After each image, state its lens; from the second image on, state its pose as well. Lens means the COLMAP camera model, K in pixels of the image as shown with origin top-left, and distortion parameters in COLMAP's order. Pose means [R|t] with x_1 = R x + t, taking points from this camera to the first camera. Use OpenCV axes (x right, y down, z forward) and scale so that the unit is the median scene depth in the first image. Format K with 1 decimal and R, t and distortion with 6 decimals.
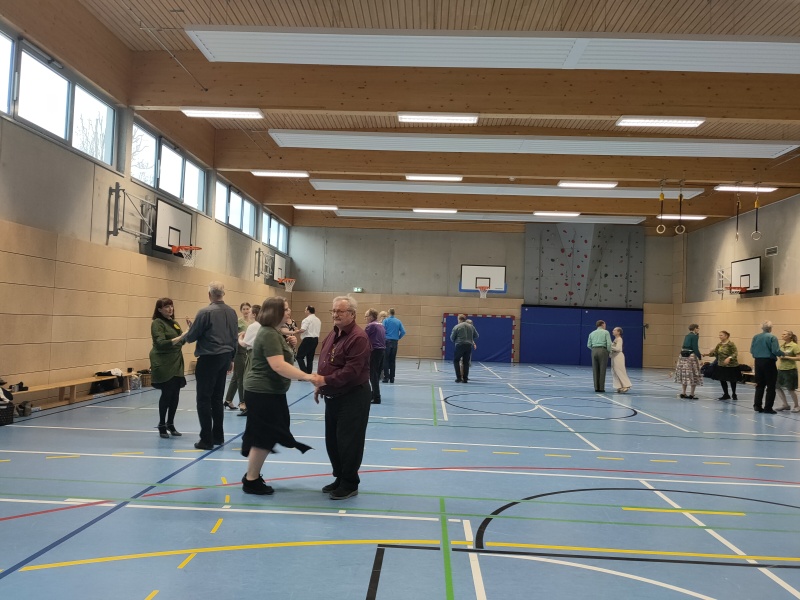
lens RADIAL K [[620.1, 0, 401.7], [0, 620.1, 297.9], [0, 0, 1]] dist [0.086345, -0.103951]
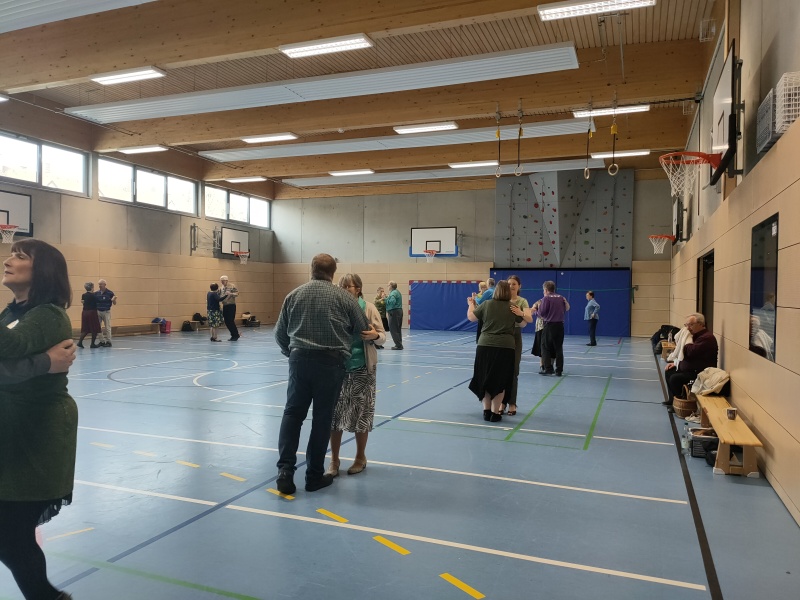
lens RADIAL K [[620.1, 0, 411.7], [0, 620.1, 304.9], [0, 0, 1]] dist [0.086345, -0.103951]
pose [[0.939882, -0.016544, -0.341098, 0.706563], [0.034992, 0.998234, 0.048002, 0.029623], [0.339702, -0.057052, 0.938801, 0.188314]]
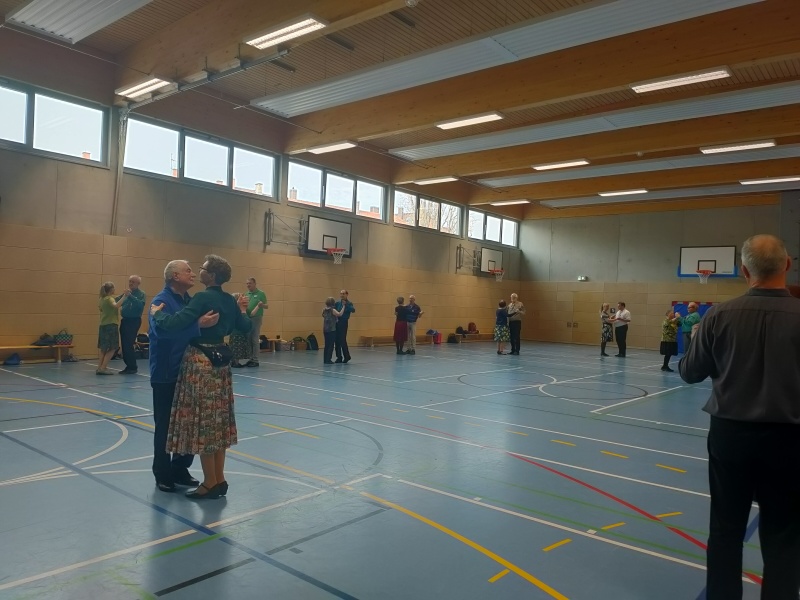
lens RADIAL K [[620.1, 0, 386.8], [0, 620.1, 303.7], [0, 0, 1]] dist [0.086345, -0.103951]
pose [[0.781300, -0.000396, -0.624156, 0.566639], [0.012555, 0.999807, 0.015082, 0.016241], [0.624030, -0.019620, 0.781154, 0.029496]]
